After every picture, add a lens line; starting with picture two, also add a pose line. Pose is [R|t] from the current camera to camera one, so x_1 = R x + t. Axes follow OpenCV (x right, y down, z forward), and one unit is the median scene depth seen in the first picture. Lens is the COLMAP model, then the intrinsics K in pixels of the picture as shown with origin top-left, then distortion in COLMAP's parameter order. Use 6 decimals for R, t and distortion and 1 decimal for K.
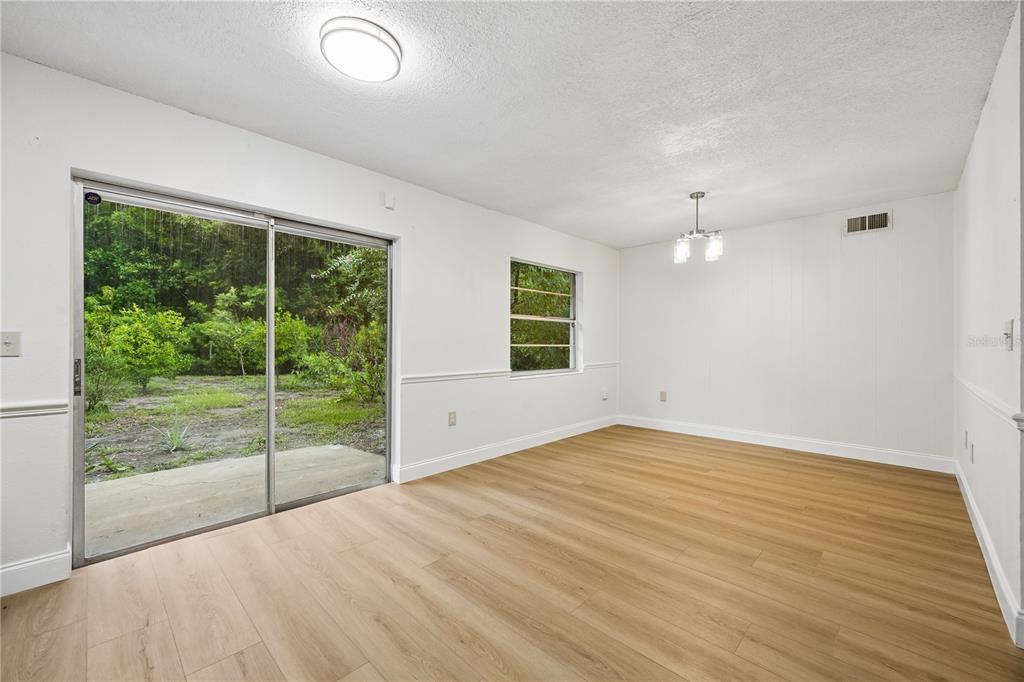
lens RADIAL K [[394.1, 0, 518.2], [0, 394.1, 342.9], [0, 0, 1]] dist [-0.000463, -0.000918]
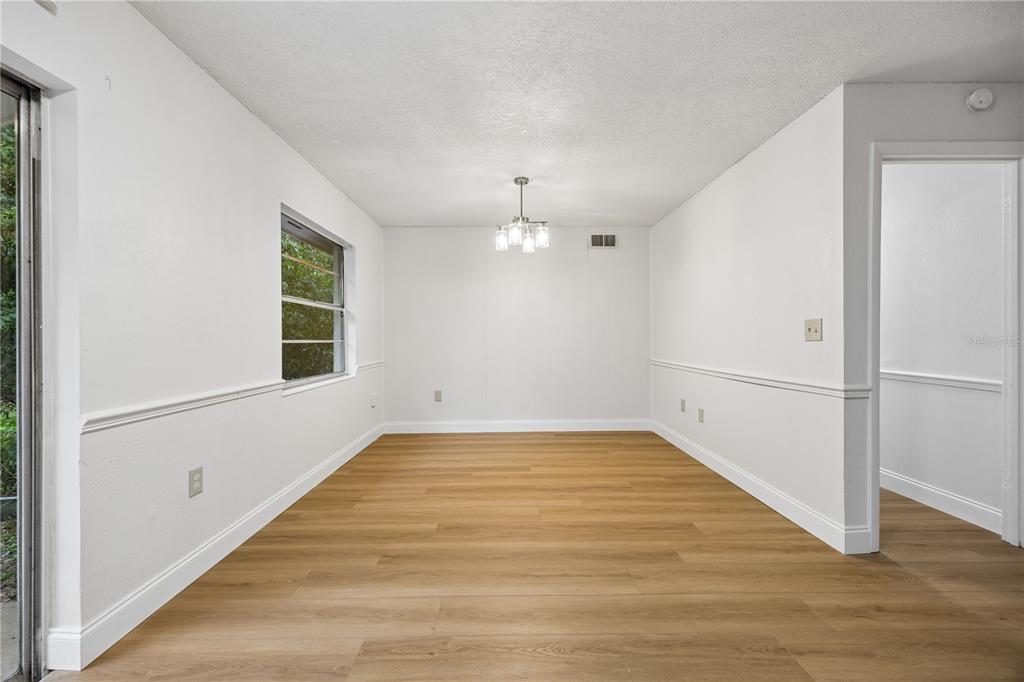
lens RADIAL K [[394.1, 0, 494.0], [0, 394.1, 339.7], [0, 0, 1]] dist [-0.000463, -0.000918]
pose [[0.726796, -0.006756, 0.686820, -0.247092], [0.005091, 0.999977, 0.004448, 0.002108], [-0.686834, 0.000264, 0.726814, 0.358355]]
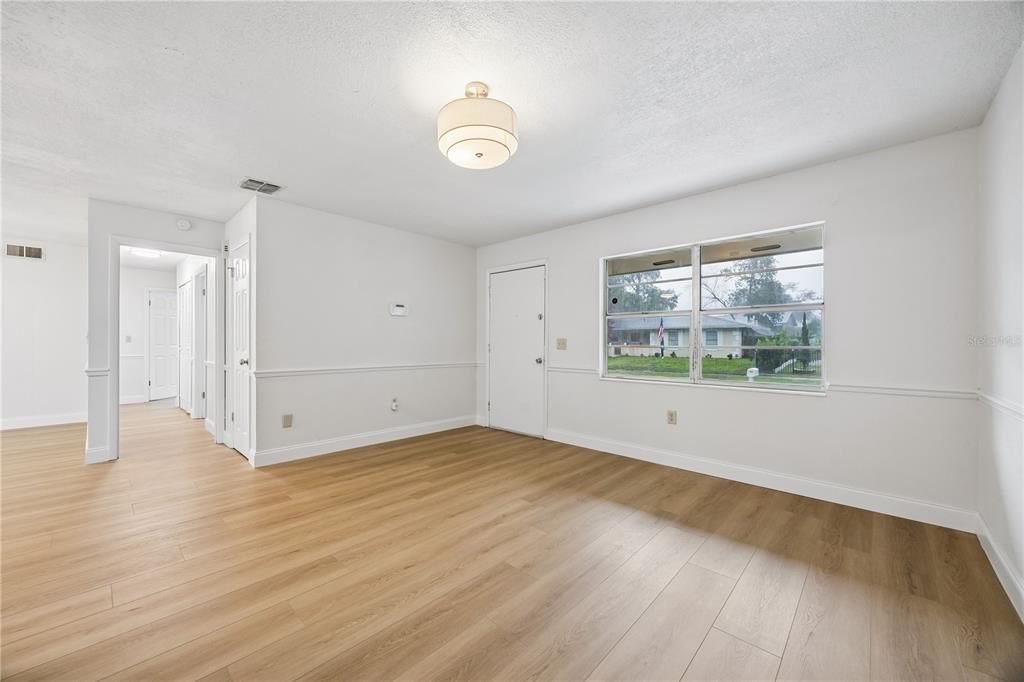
lens RADIAL K [[394.1, 0, 505.2], [0, 394.1, 341.6], [0, 0, 1]] dist [-0.000463, -0.000918]
pose [[-0.009472, -0.000895, 0.999955, -0.513784], [0.000501, 0.999999, 0.000900, 0.004570], [-0.999955, 0.000510, -0.009472, -0.683334]]
